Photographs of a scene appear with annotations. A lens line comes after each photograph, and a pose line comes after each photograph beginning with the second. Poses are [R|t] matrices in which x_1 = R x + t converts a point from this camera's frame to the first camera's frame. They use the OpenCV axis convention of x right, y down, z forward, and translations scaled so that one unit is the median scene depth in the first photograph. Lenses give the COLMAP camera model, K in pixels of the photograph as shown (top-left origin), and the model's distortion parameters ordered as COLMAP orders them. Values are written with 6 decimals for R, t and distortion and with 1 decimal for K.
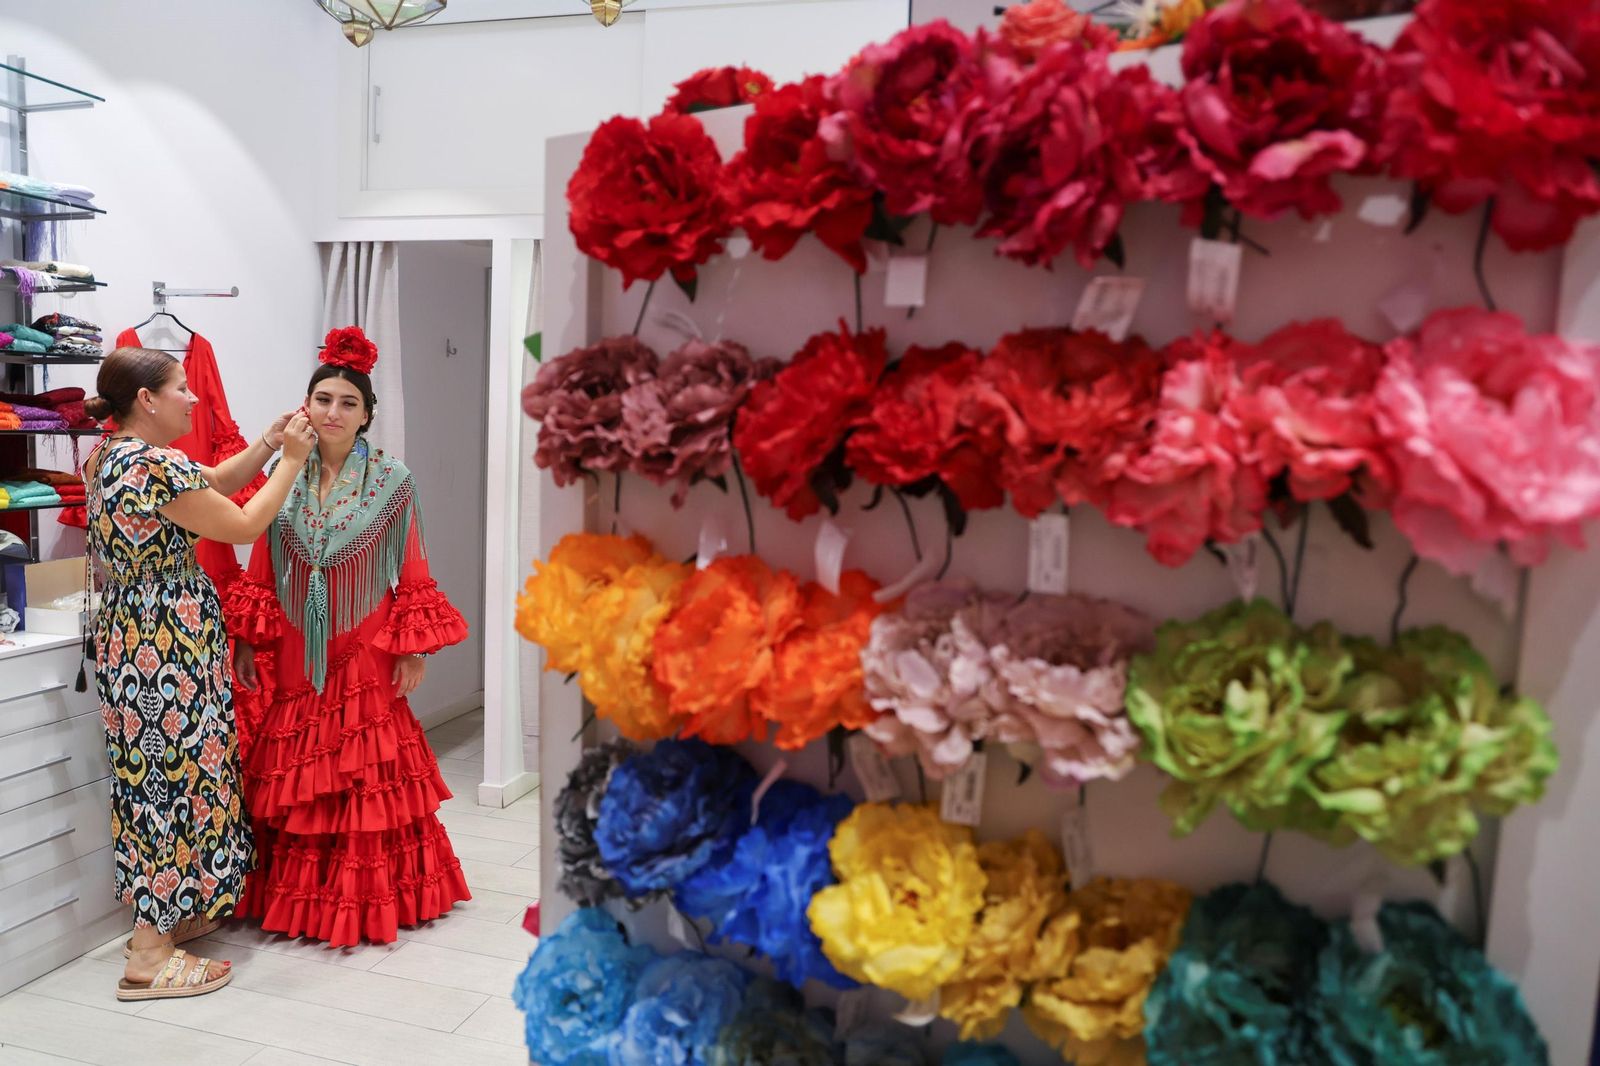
lens RADIAL K [[1122.1, 0, 809.7], [0, 1122.1, 526.5], [0, 0, 1]] dist [-0.083743, 0.062054]
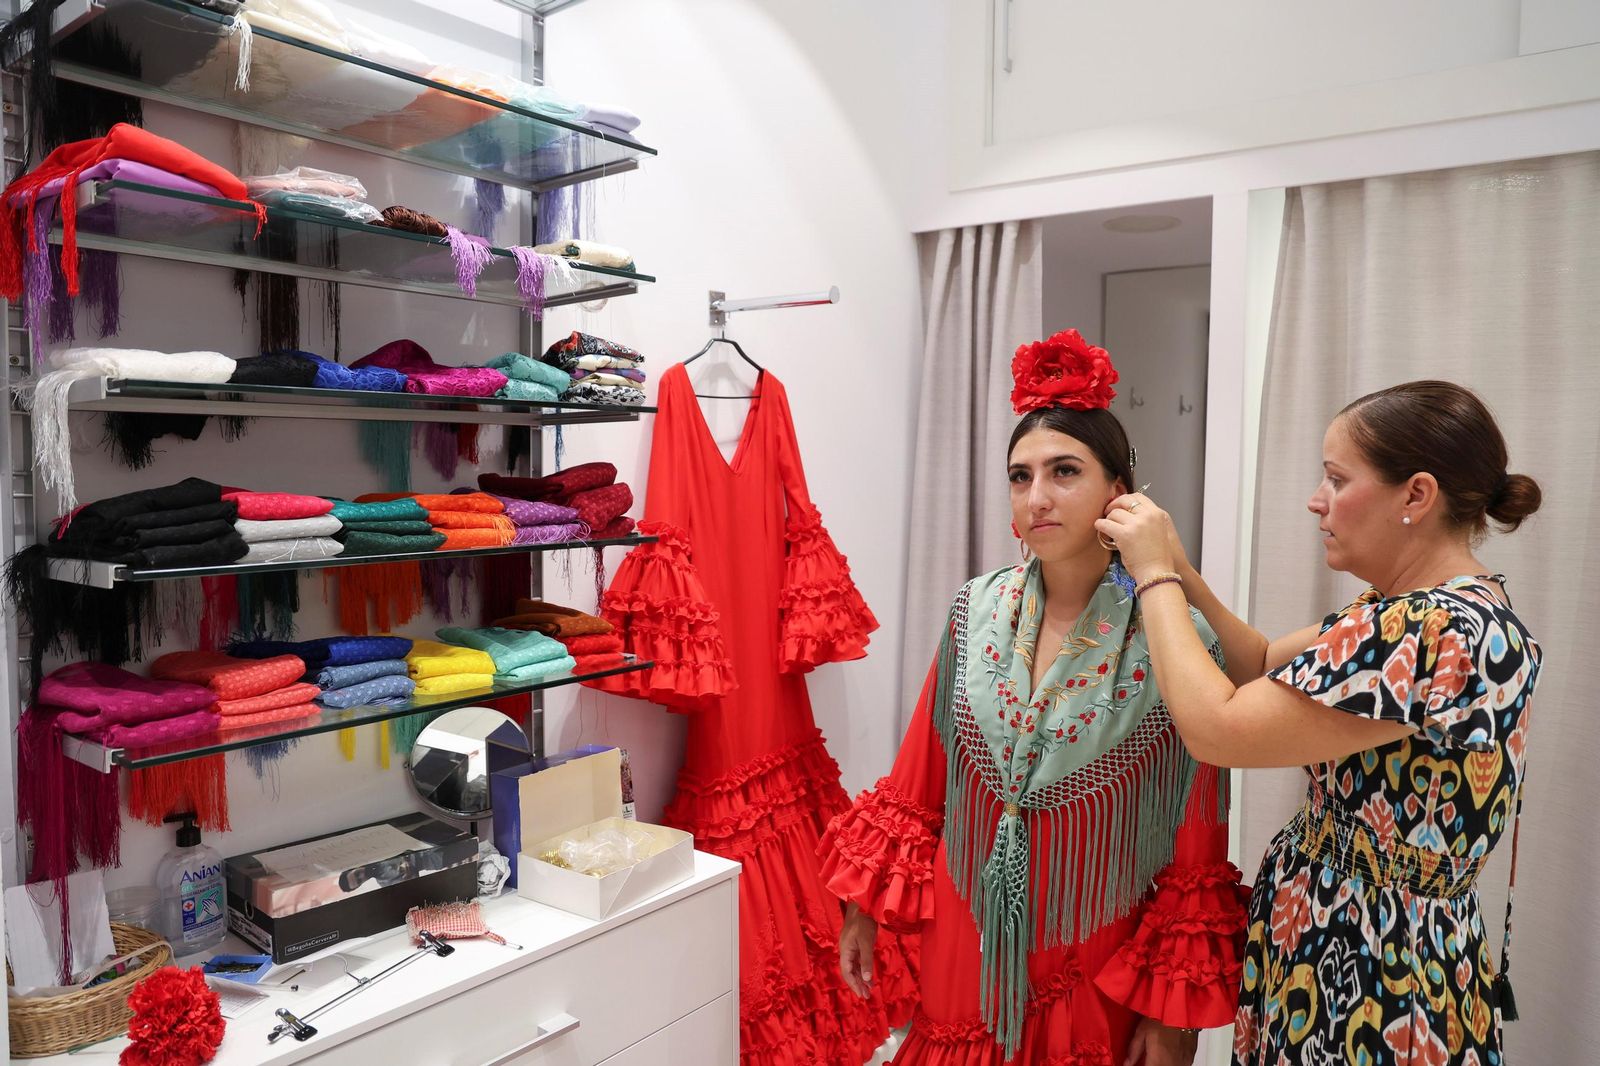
lens RADIAL K [[1133.3, 0, 800.3], [0, 1133.3, 490.5], [0, 0, 1]] dist [-0.088393, 0.066833]
pose [[0.917959, -0.019773, -0.396183, -1.006869], [-0.011013, 0.997102, -0.075282, -0.203976], [0.396523, 0.073469, 0.915080, 1.474256]]
